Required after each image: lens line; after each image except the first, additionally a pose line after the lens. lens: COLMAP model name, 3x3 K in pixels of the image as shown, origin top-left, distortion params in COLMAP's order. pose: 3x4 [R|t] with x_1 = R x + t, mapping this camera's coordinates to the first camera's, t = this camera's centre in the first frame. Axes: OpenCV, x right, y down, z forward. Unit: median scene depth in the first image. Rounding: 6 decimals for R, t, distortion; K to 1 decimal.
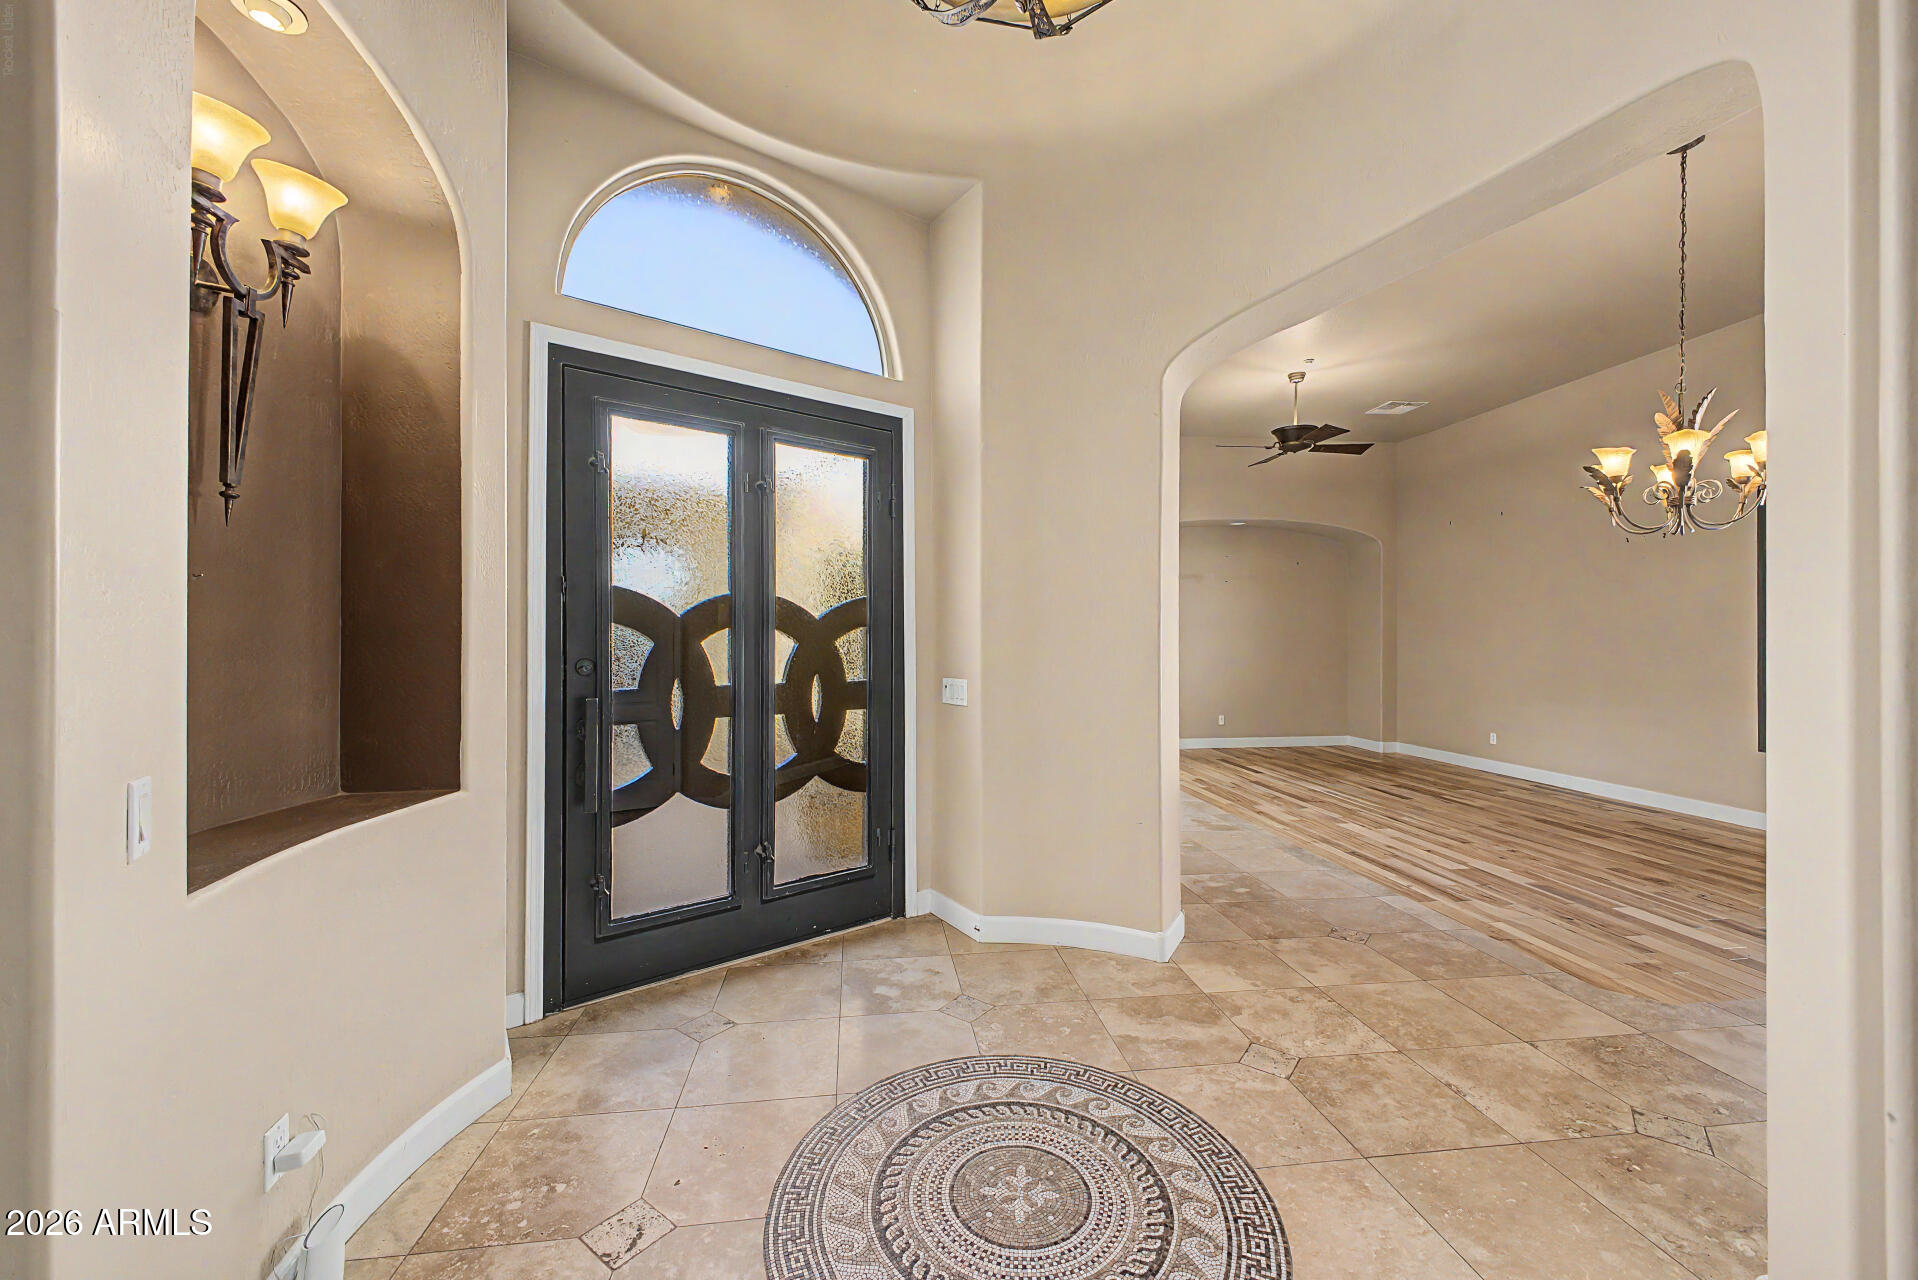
lens RADIAL K [[768.0, 0, 967.6], [0, 768.0, 632.9], [0, 0, 1]] dist [0.002449, 0.000152]
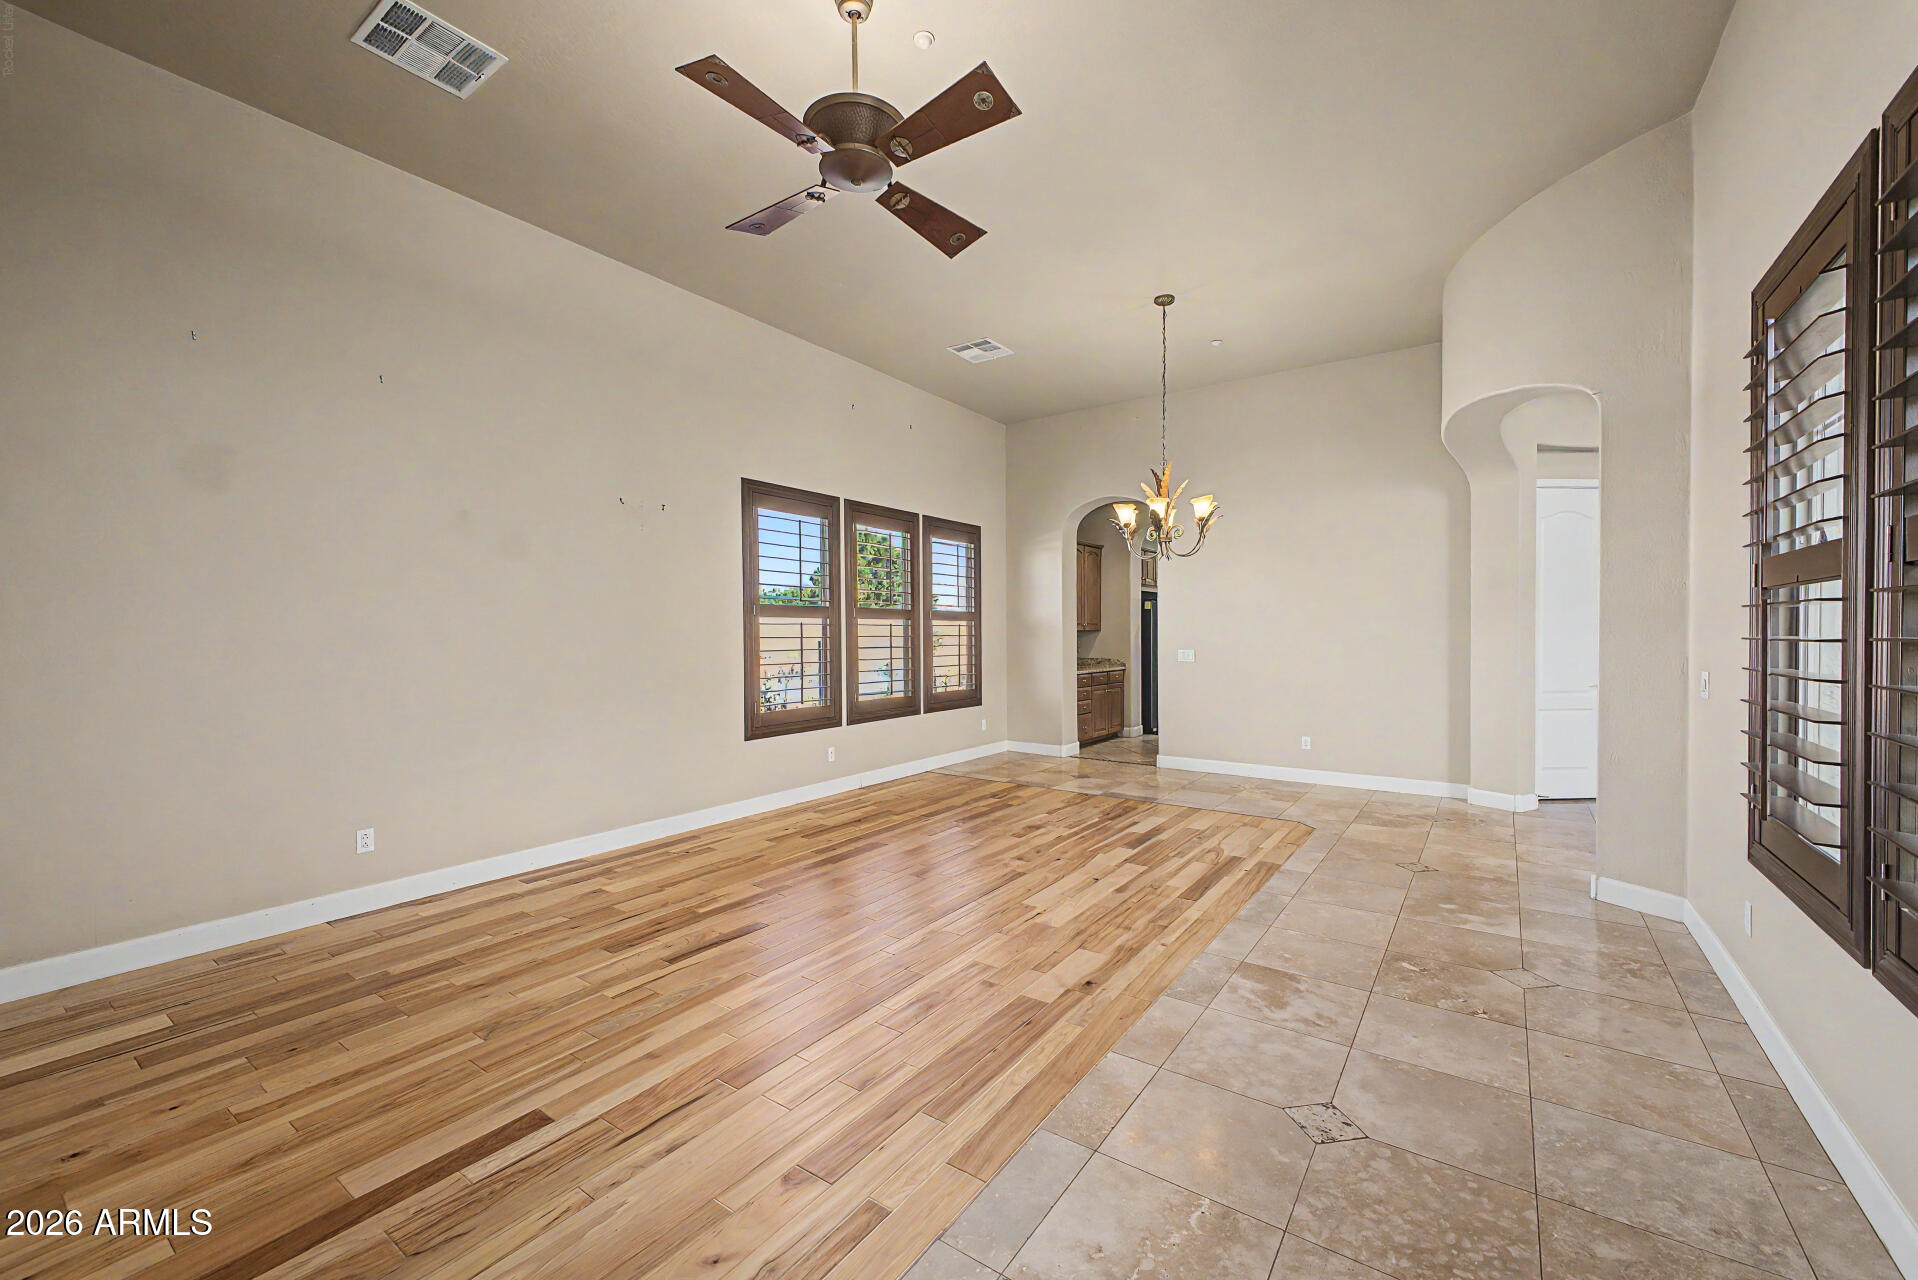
lens RADIAL K [[768.0, 0, 967.6], [0, 768.0, 632.9], [0, 0, 1]] dist [0.002449, 0.000152]
pose [[-0.726065, -0.003761, 0.687616, 0.150834], [-0.000663, 0.999988, 0.004769, 0.010125], [-0.687626, 0.003007, -0.726059, 2.092437]]
